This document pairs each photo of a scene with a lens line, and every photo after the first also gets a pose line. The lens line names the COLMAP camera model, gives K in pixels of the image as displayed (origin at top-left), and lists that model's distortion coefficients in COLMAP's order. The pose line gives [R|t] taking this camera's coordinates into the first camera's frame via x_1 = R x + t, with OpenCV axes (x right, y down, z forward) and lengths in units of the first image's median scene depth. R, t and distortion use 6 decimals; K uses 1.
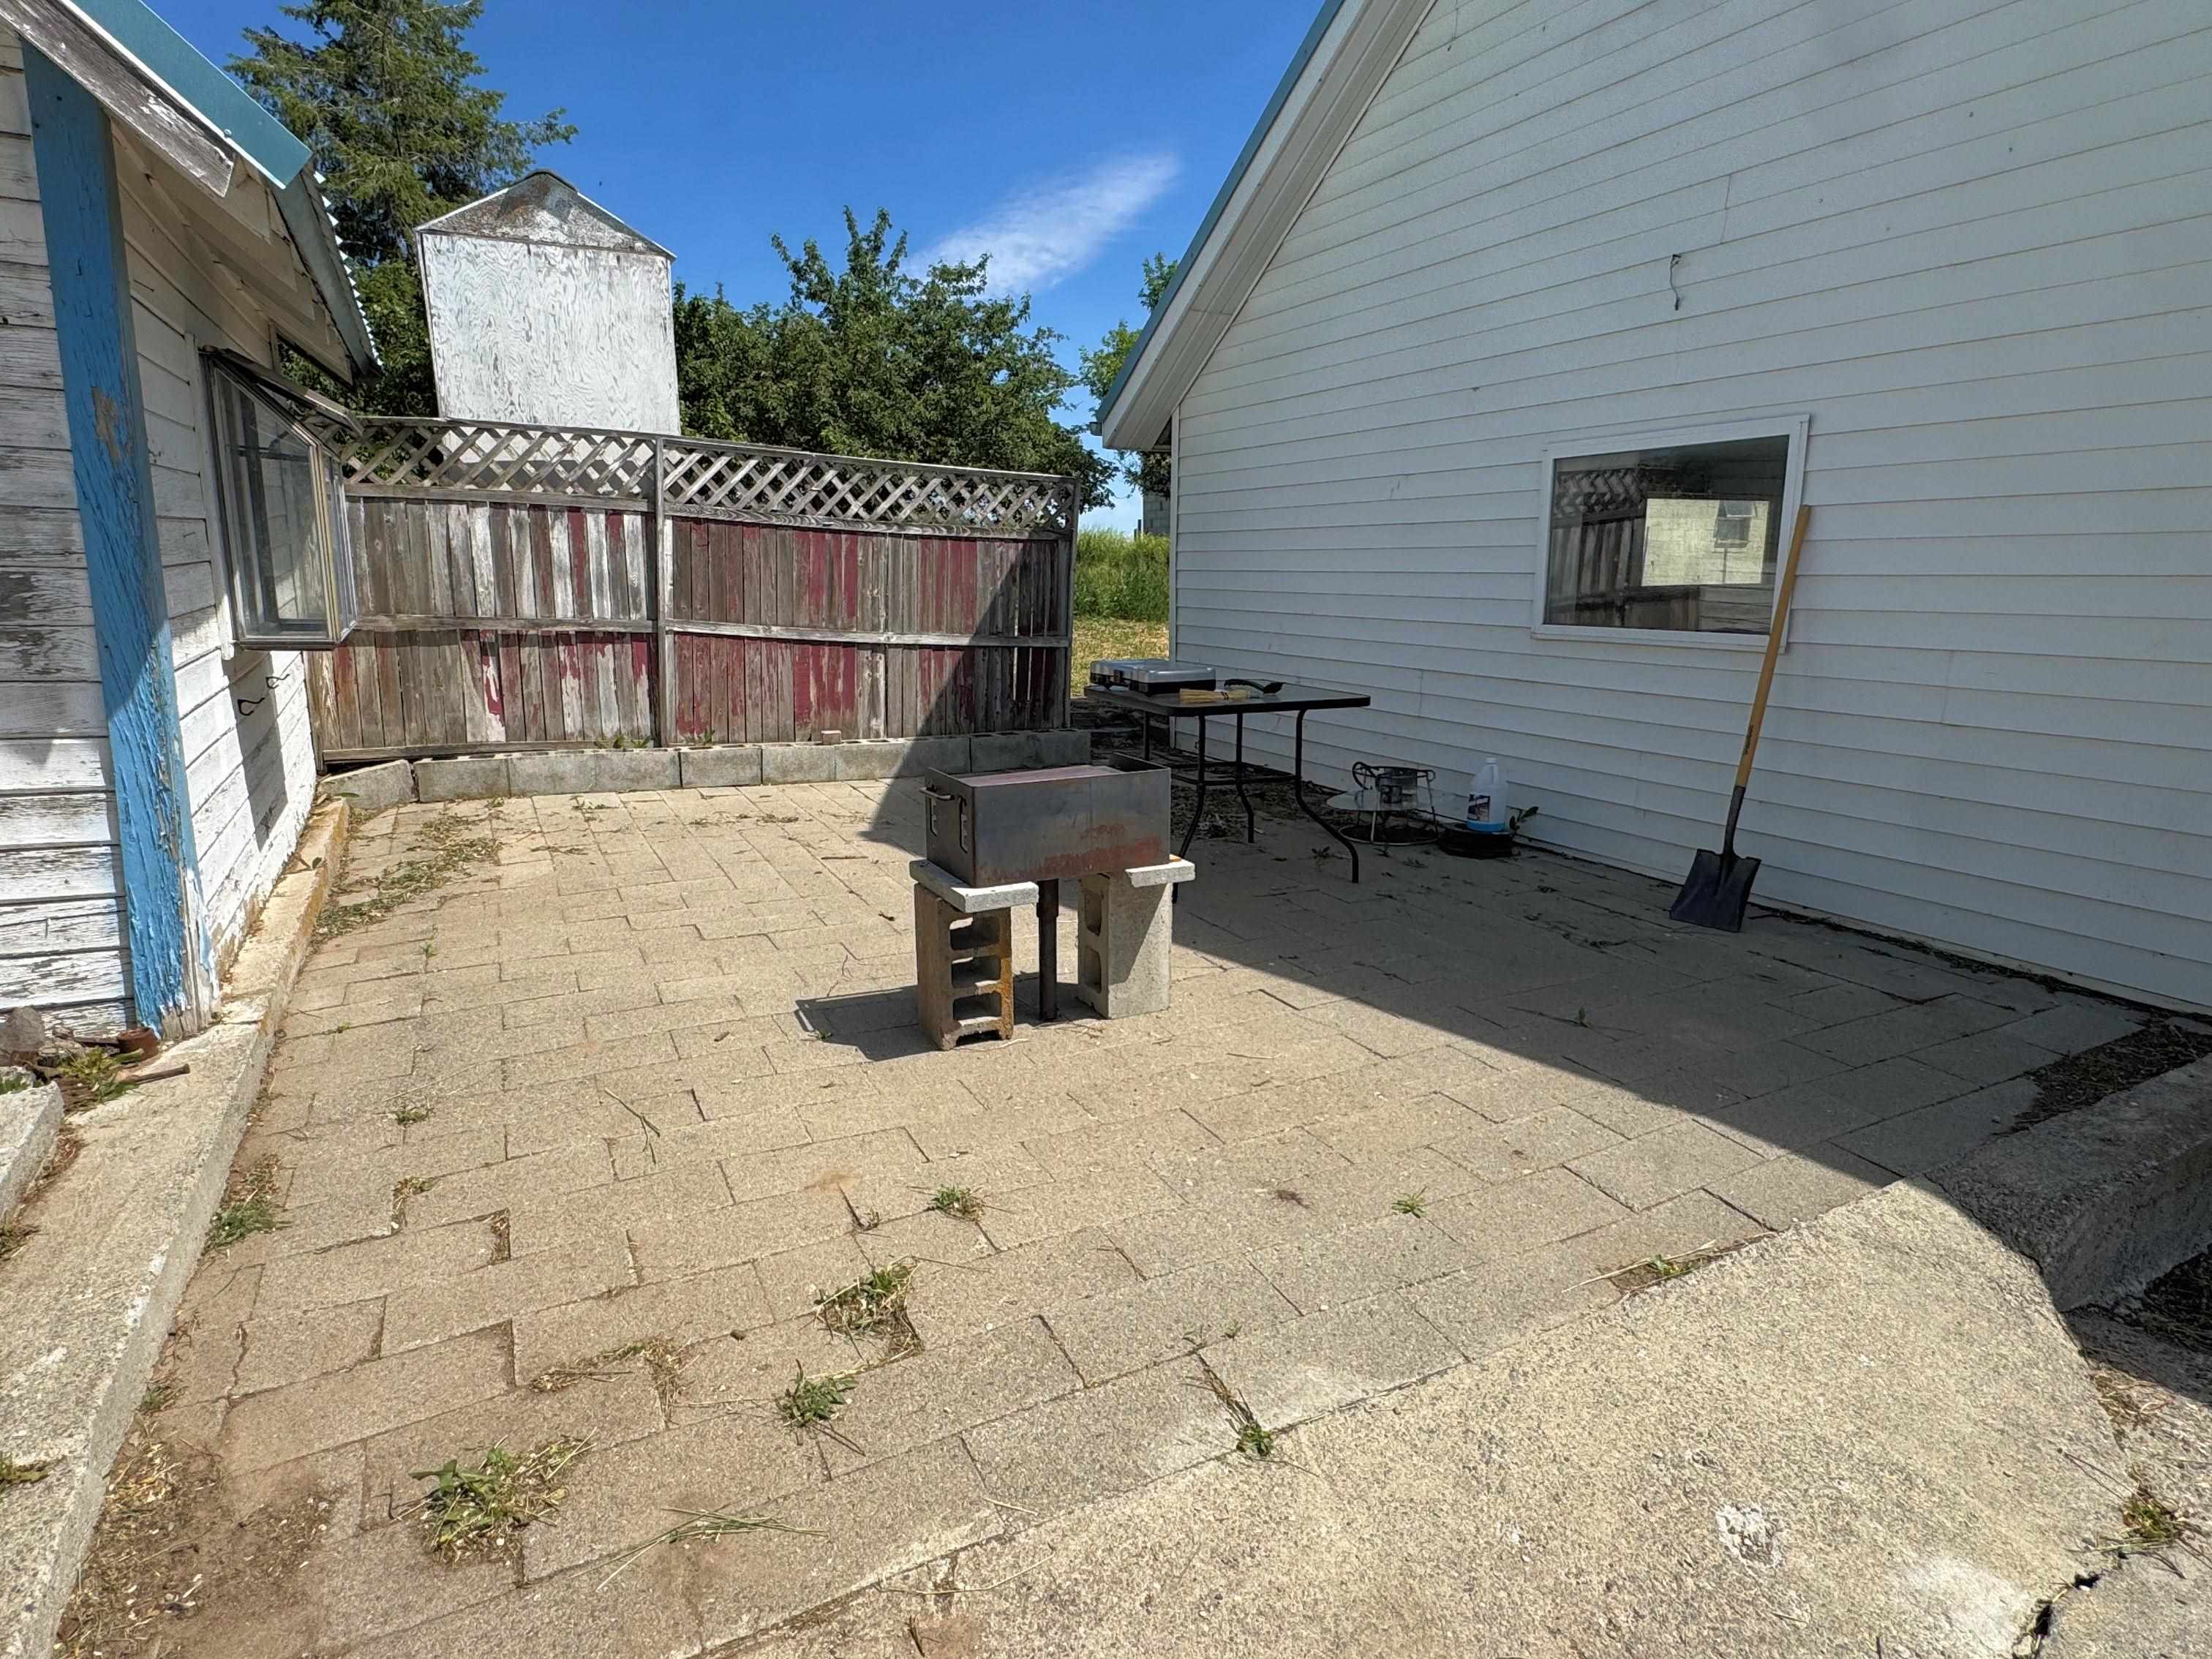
lens RADIAL K [[1290.5, 0, 1106.0], [0, 1290.5, 829.5], [0, 0, 1]] dist [0.001998, -0.000789]
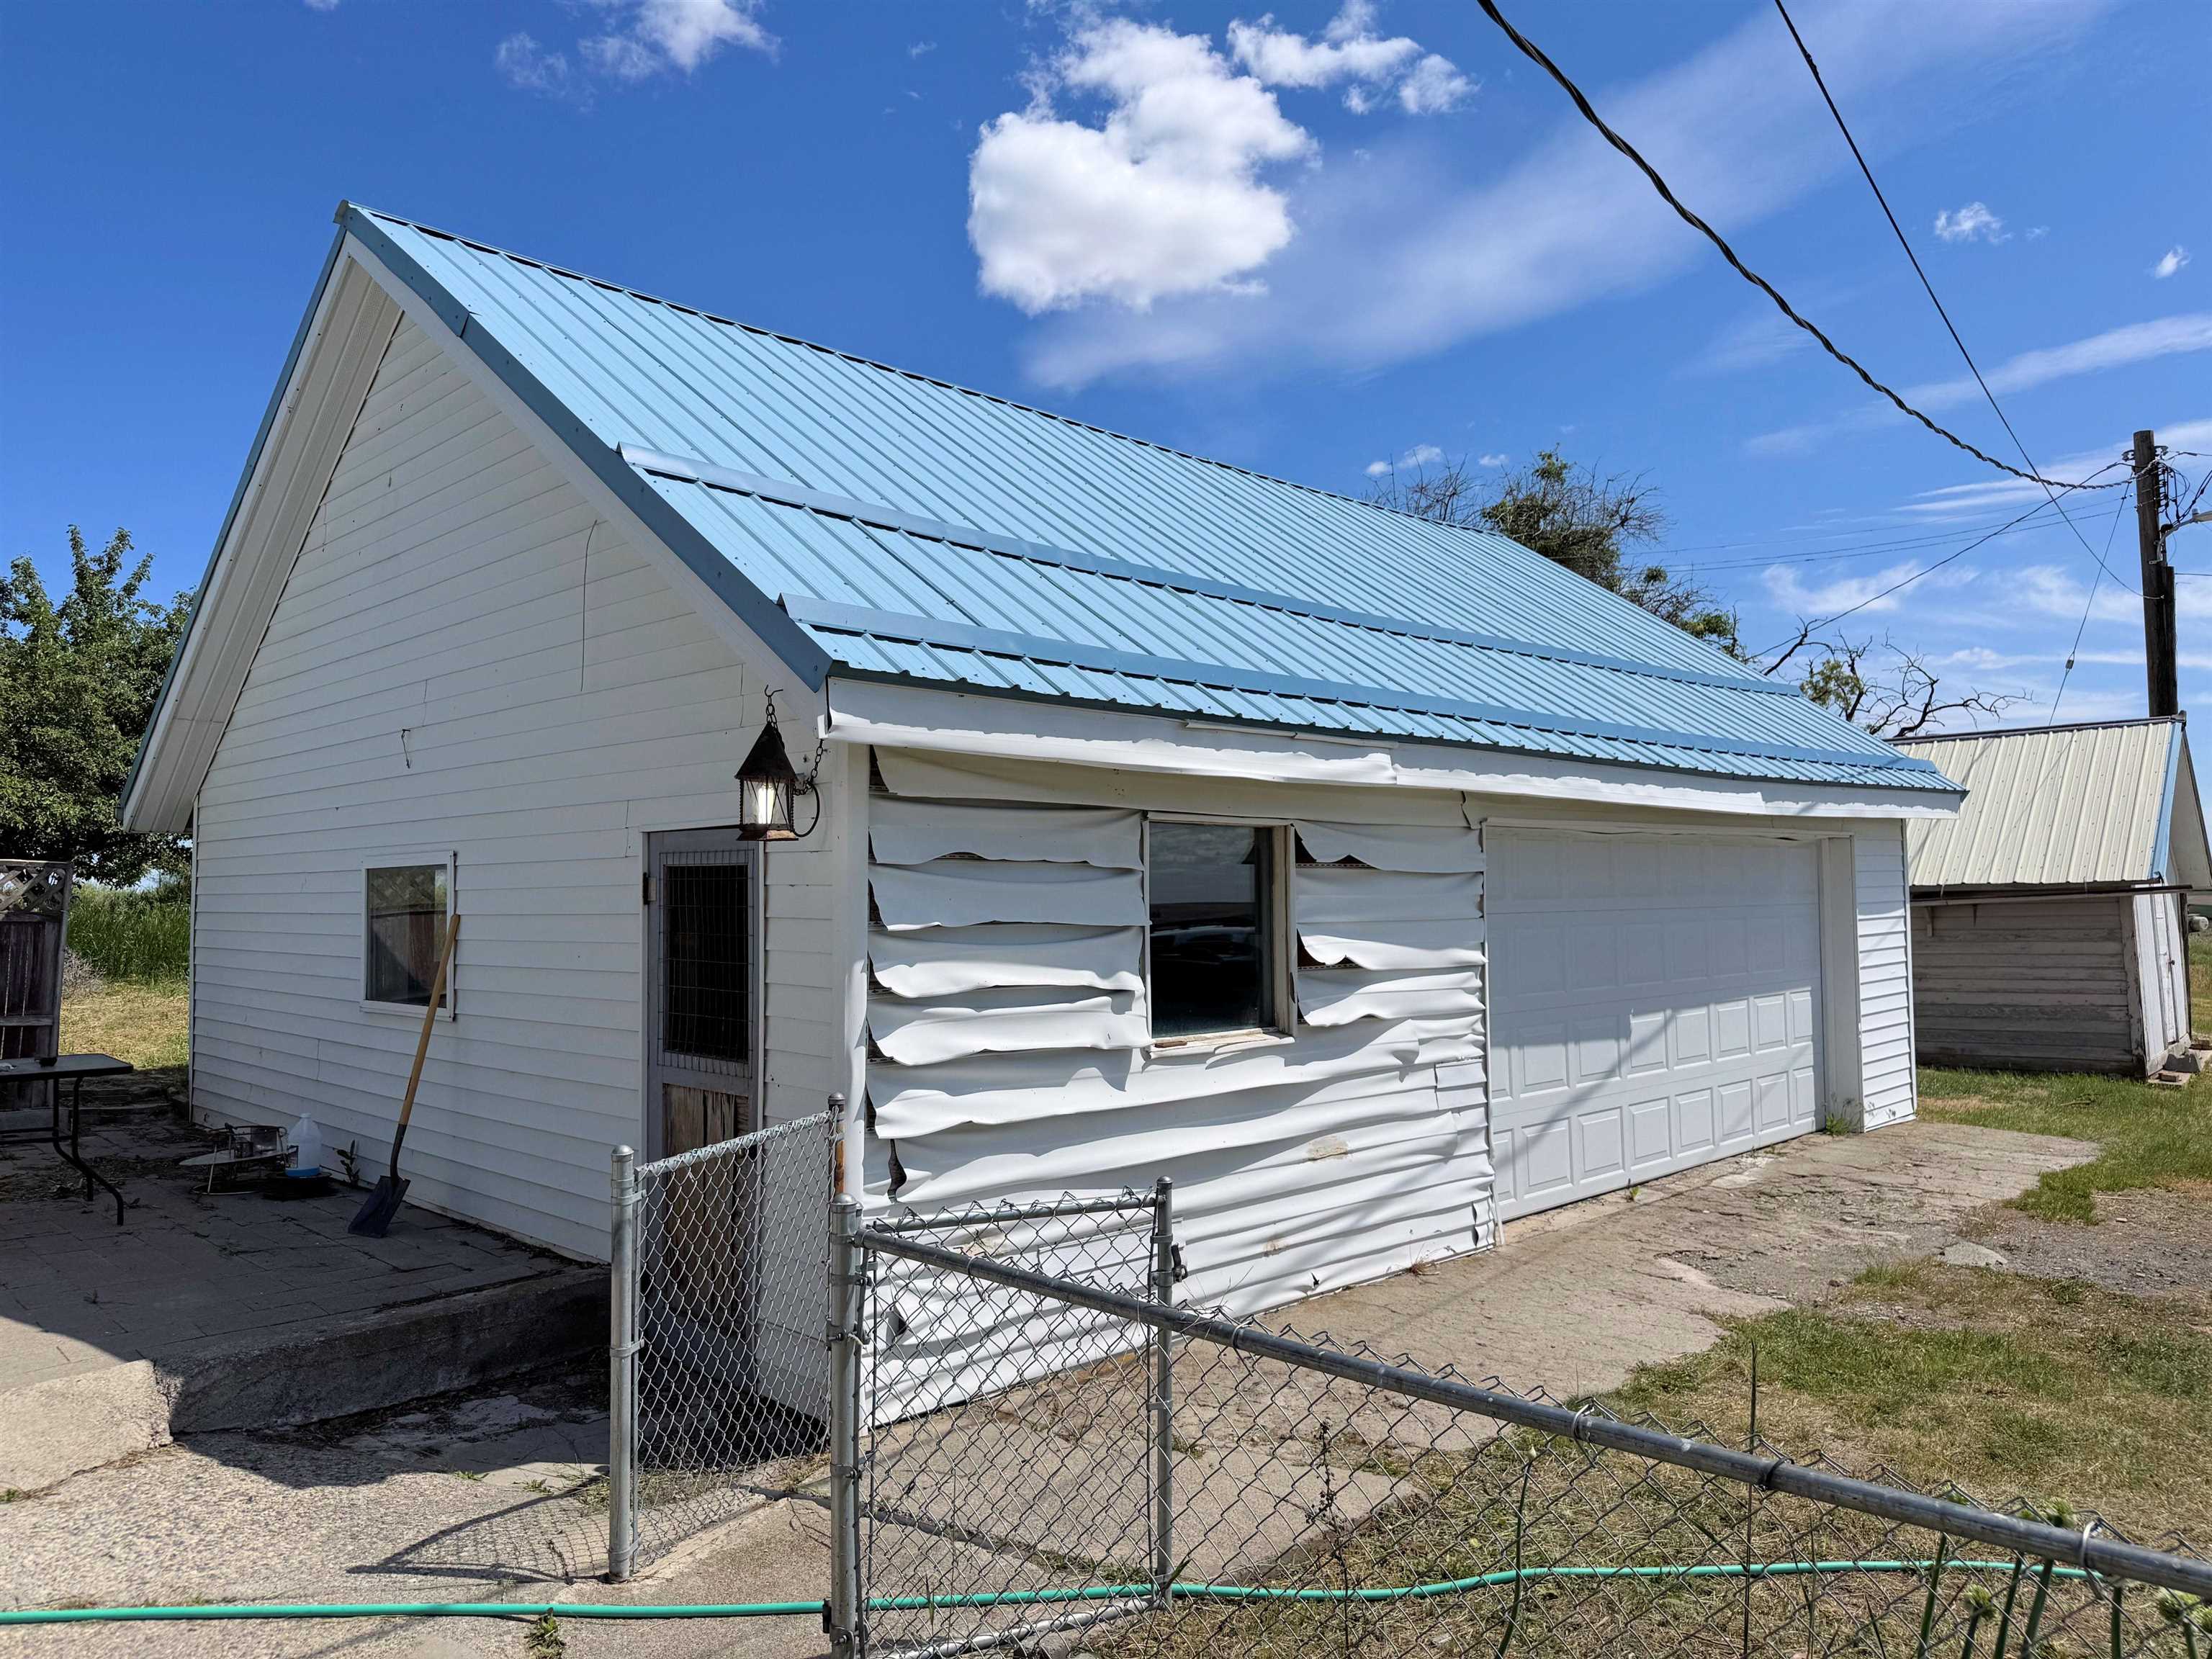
lens RADIAL K [[1632.5, 0, 1106.0], [0, 1632.5, 829.5], [0, 0, 1]] dist [0.091987, -0.093325]
pose [[0.961474, 0.006564, 0.274818, 0.250080], [0.060431, 0.970213, -0.234595, 0.041653], [-0.268171, 0.242164, 0.932438, -0.298295]]
